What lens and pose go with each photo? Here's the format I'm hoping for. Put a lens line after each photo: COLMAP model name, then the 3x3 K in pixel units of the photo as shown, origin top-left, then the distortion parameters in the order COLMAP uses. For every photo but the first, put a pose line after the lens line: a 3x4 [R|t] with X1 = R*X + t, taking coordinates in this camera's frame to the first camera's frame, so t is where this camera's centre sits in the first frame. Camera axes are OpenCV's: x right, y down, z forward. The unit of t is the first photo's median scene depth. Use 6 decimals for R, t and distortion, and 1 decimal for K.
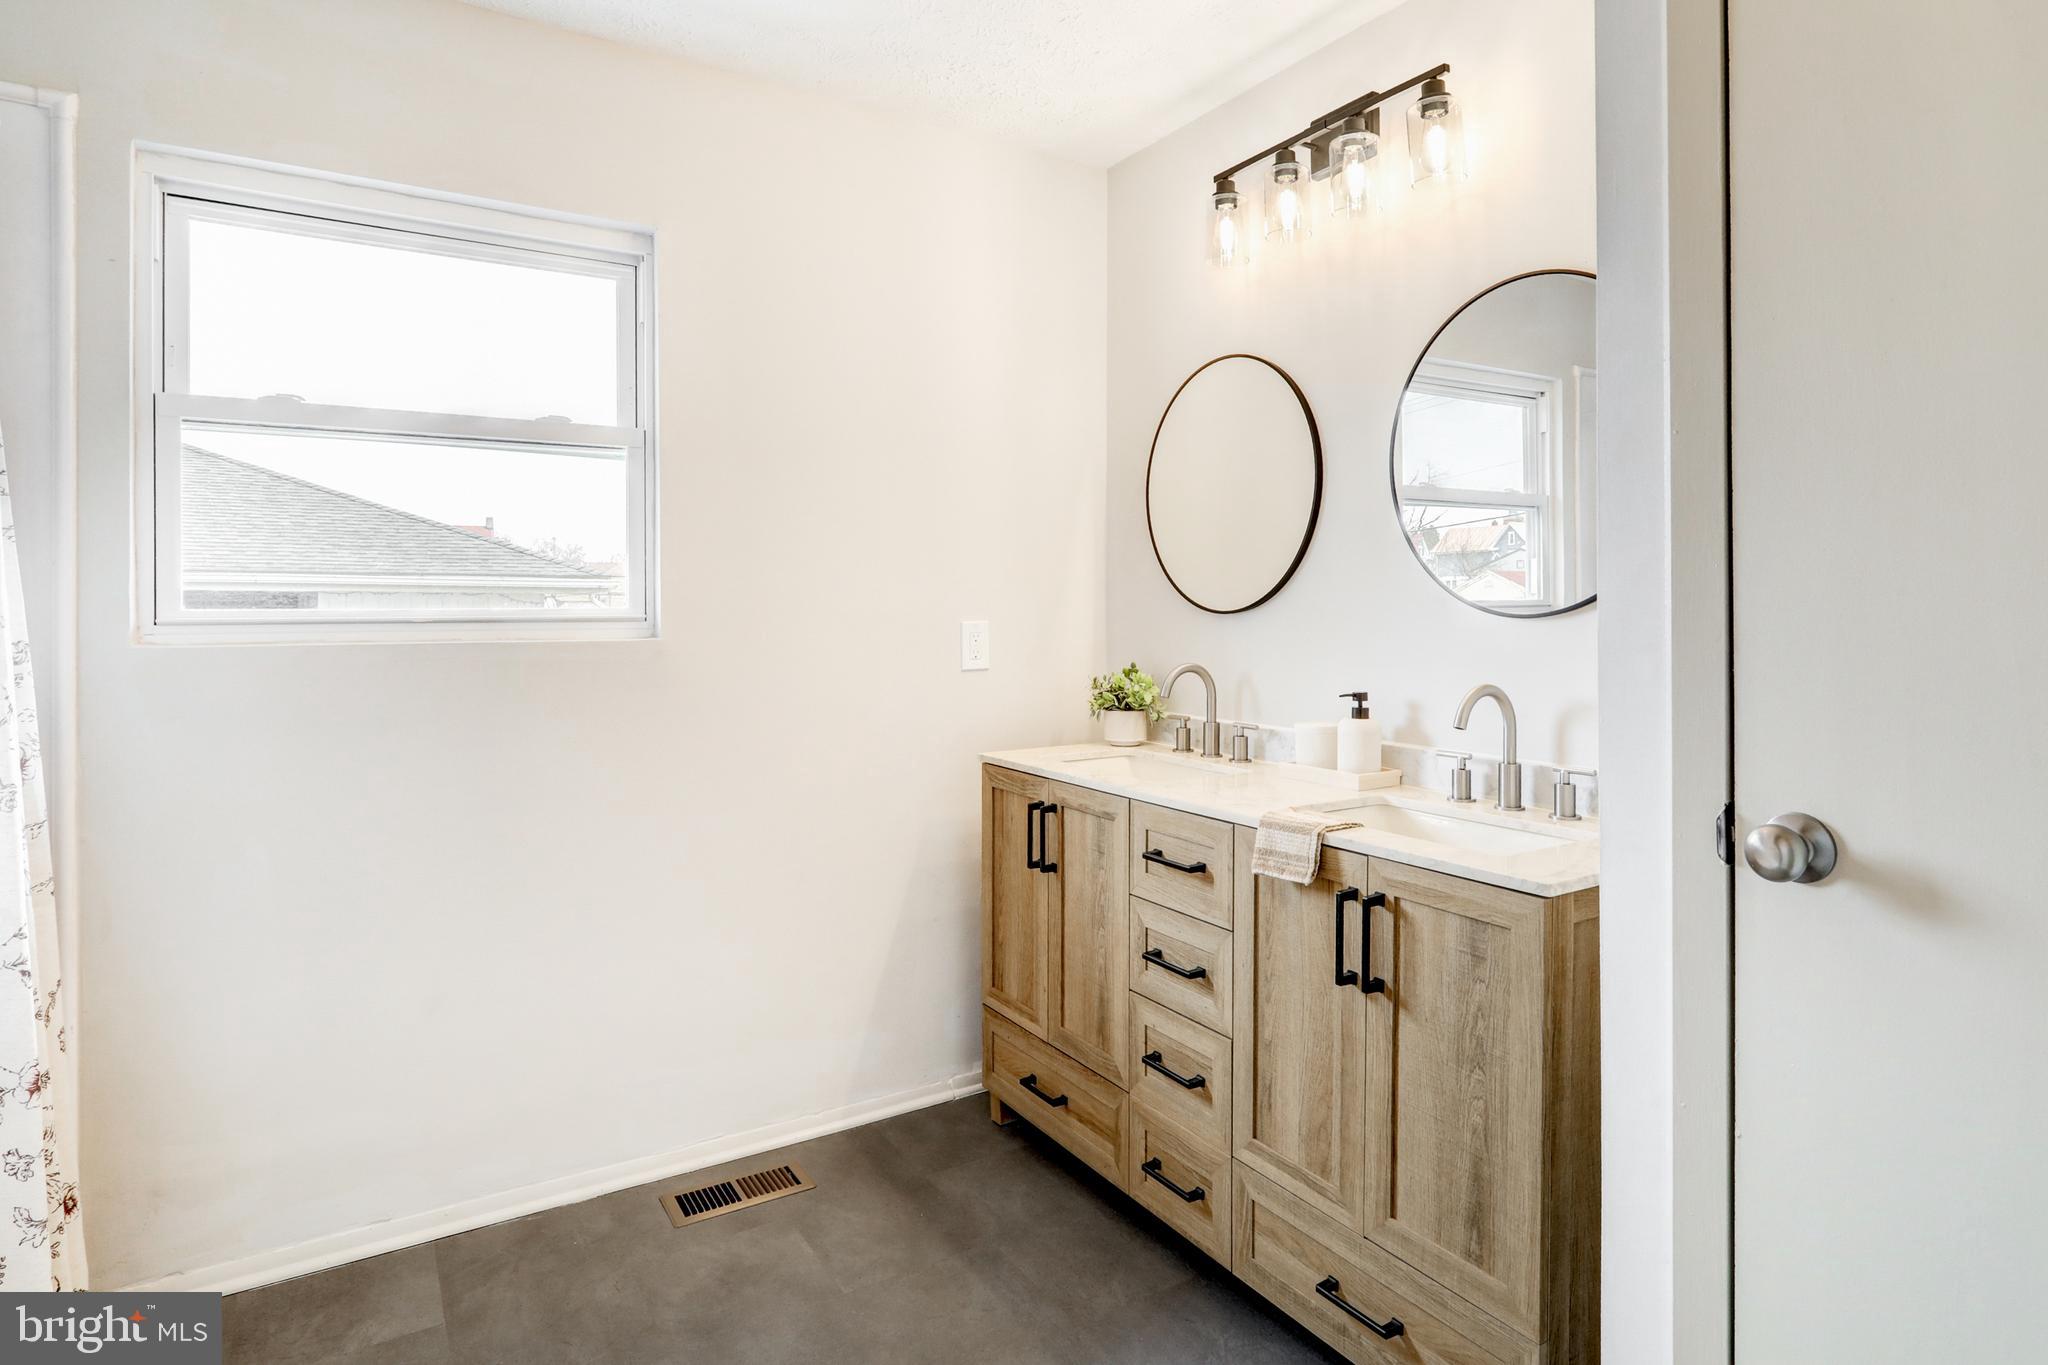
lens RADIAL K [[1100.2, 0, 1026.4], [0, 1100.2, 591.1], [0, 0, 1]] dist [0.000360, 0.000058]
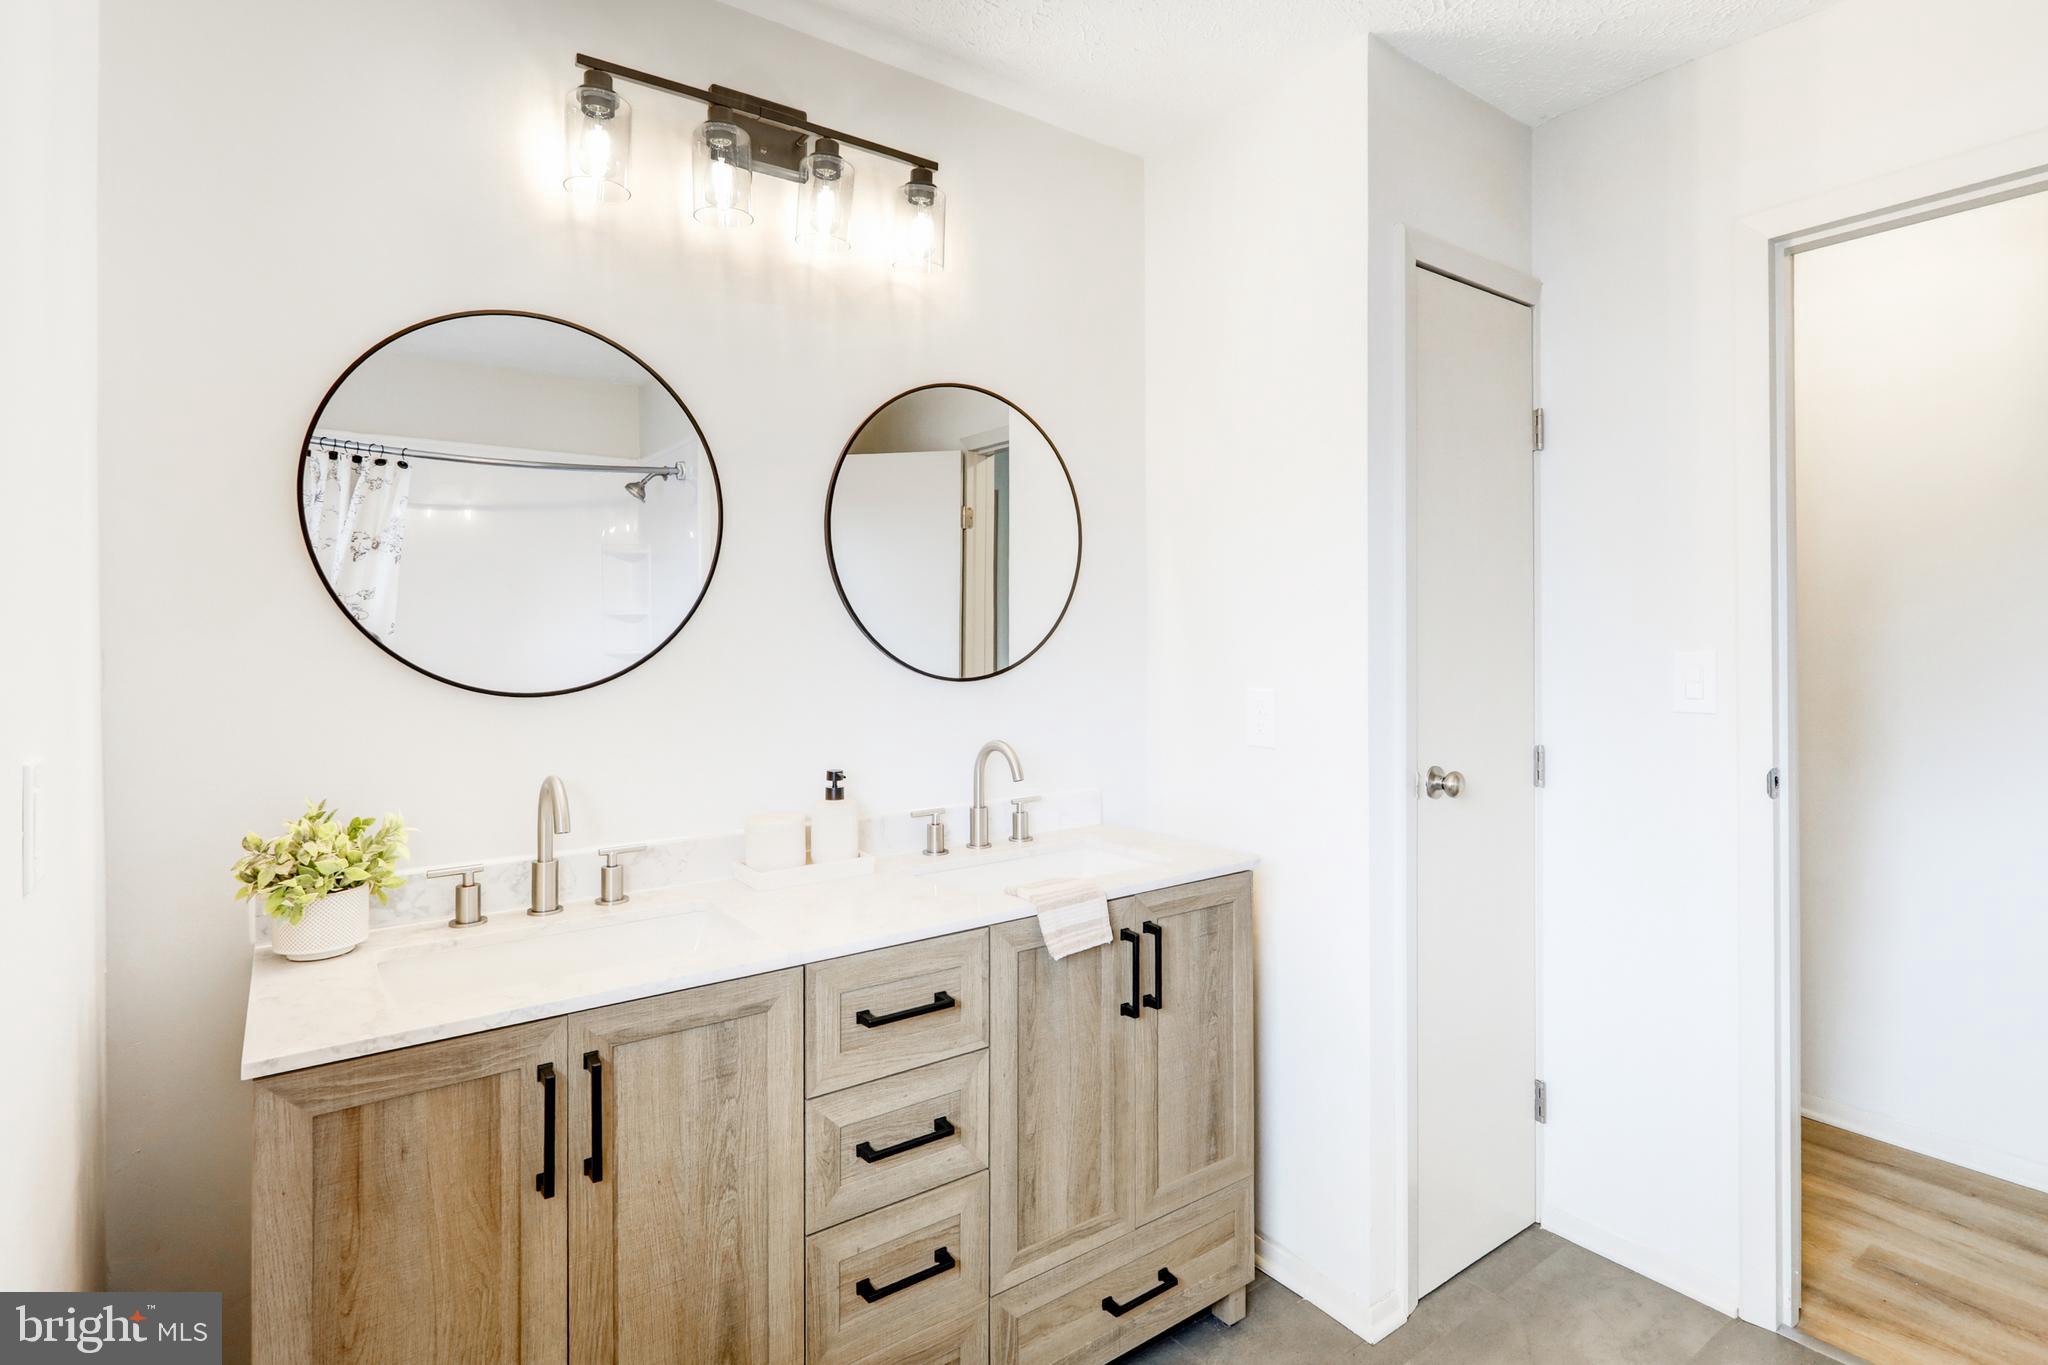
lens RADIAL K [[1029.7, 0, 1028.7], [0, 1029.7, 639.6], [0, 0, 1]] dist [-0.001638, 0.000240]
pose [[-0.075107, -0.002796, 0.997172, -0.659550], [-0.002231, 0.999994, 0.002636, -0.023526], [-0.997173, -0.002027, -0.075112, 1.052546]]
